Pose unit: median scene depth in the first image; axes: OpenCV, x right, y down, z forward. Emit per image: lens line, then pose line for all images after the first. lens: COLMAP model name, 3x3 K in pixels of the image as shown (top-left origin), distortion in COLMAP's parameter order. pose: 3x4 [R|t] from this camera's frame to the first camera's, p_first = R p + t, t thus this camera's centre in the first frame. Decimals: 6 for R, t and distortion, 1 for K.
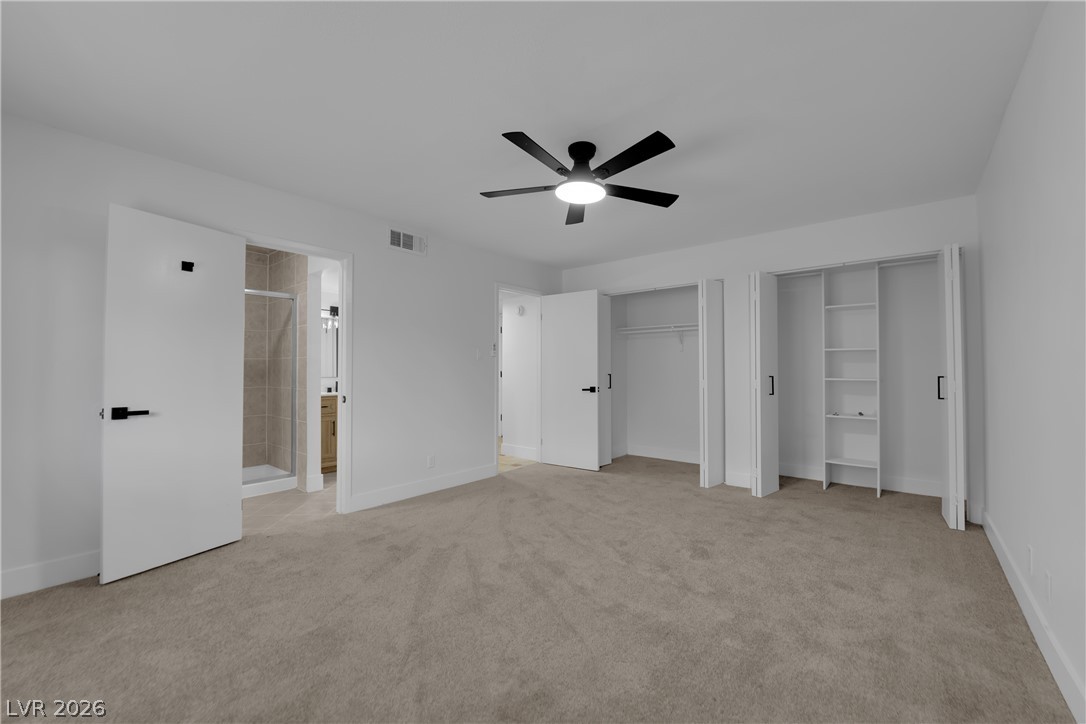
lens RADIAL K [[441.1, 0, 534.5], [0, 441.1, 362.3], [0, 0, 1]] dist [-0.009750, 0.001266]
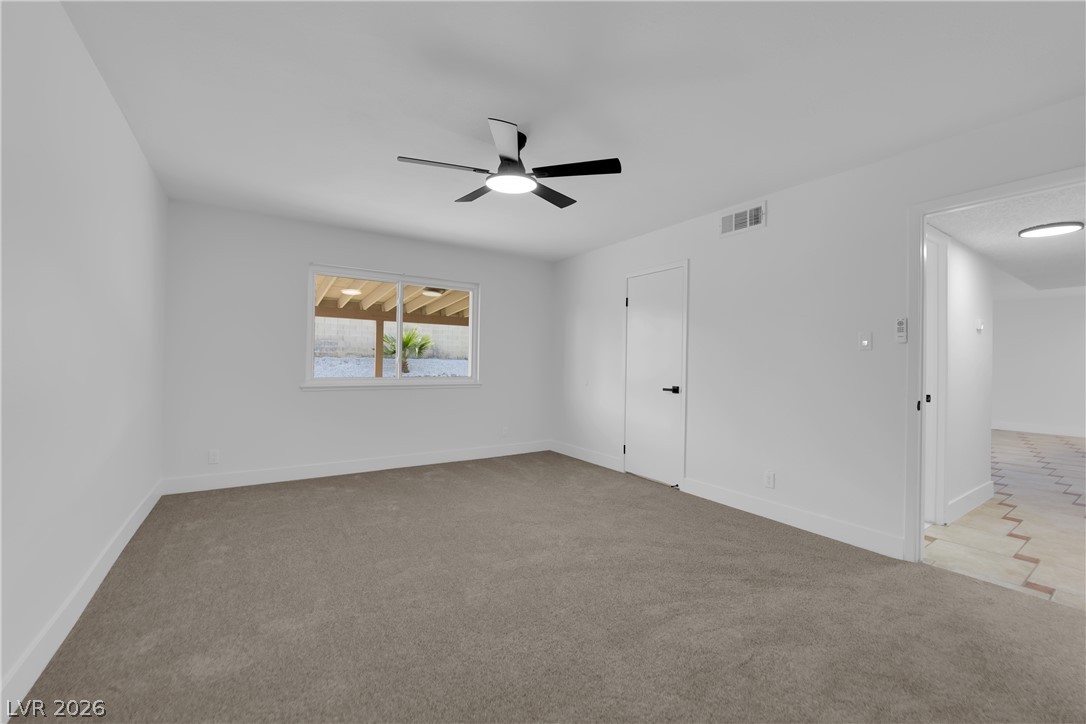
lens RADIAL K [[441.1, 0, 534.3], [0, 441.1, 362.6], [0, 0, 1]] dist [-0.009750, 0.001266]
pose [[-0.272519, -0.024526, -0.961838, 0.661957], [-0.013246, 0.999676, -0.021738, 0.034202], [0.962059, 0.006817, -0.272755, 0.845001]]
